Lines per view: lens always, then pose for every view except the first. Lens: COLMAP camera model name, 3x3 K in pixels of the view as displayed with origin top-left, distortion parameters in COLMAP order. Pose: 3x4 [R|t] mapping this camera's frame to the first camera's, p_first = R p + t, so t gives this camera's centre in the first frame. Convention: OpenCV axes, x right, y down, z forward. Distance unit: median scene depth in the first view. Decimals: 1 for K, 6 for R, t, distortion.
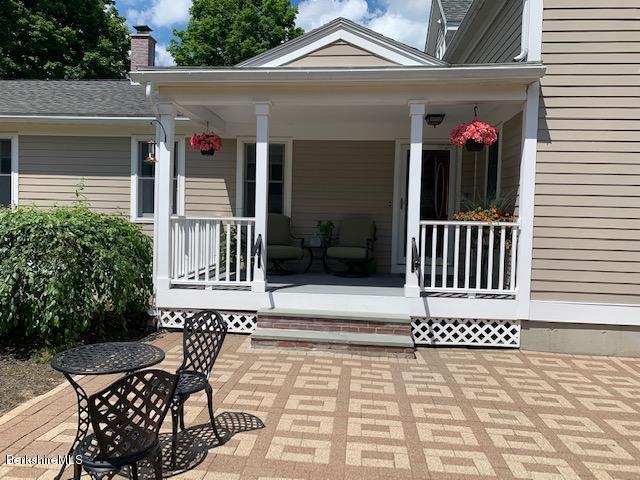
lens RADIAL K [[478.1, 0, 320.0], [0, 478.1, 240.0], [0, 0, 1]] dist [0.020185, -0.044776]
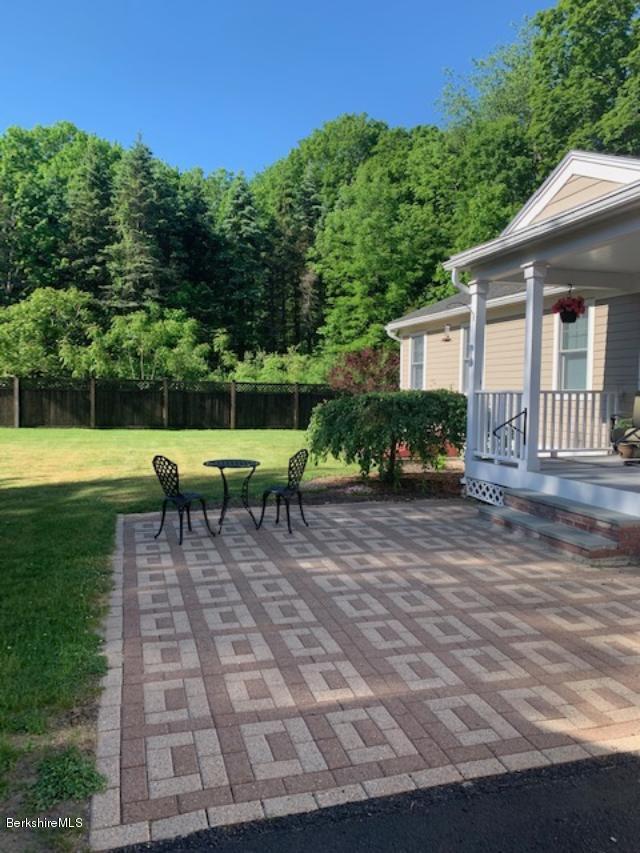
lens RADIAL K [[637.2, 0, 320.0], [0, 637.2, 426.5], [0, 0, 1]] dist [0.020185, -0.044776]
pose [[0.388305, 0.037048, -0.920786, 0.885941], [-0.054278, 0.998376, 0.017281, 0.025919], [0.919931, 0.043269, 0.389685, 0.167898]]
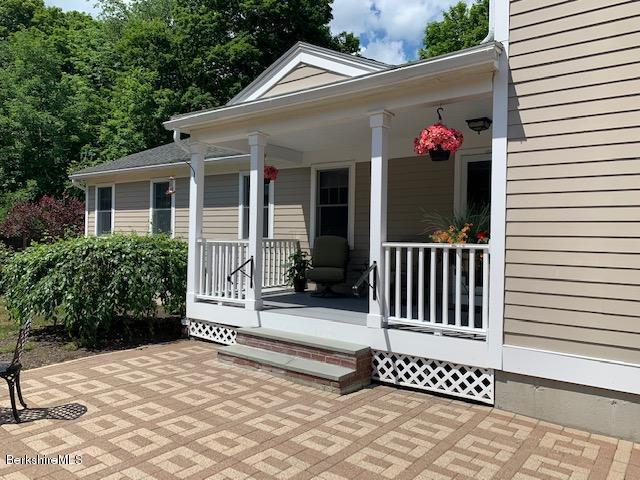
lens RADIAL K [[478.1, 0, 320.0], [0, 478.1, 240.0], [0, 0, 1]] dist [0.020185, -0.044776]
pose [[0.857397, -0.006123, -0.514619, 0.580307], [-0.021787, 0.998601, -0.048180, 0.001054], [0.514194, 0.052522, 0.856064, 0.174701]]
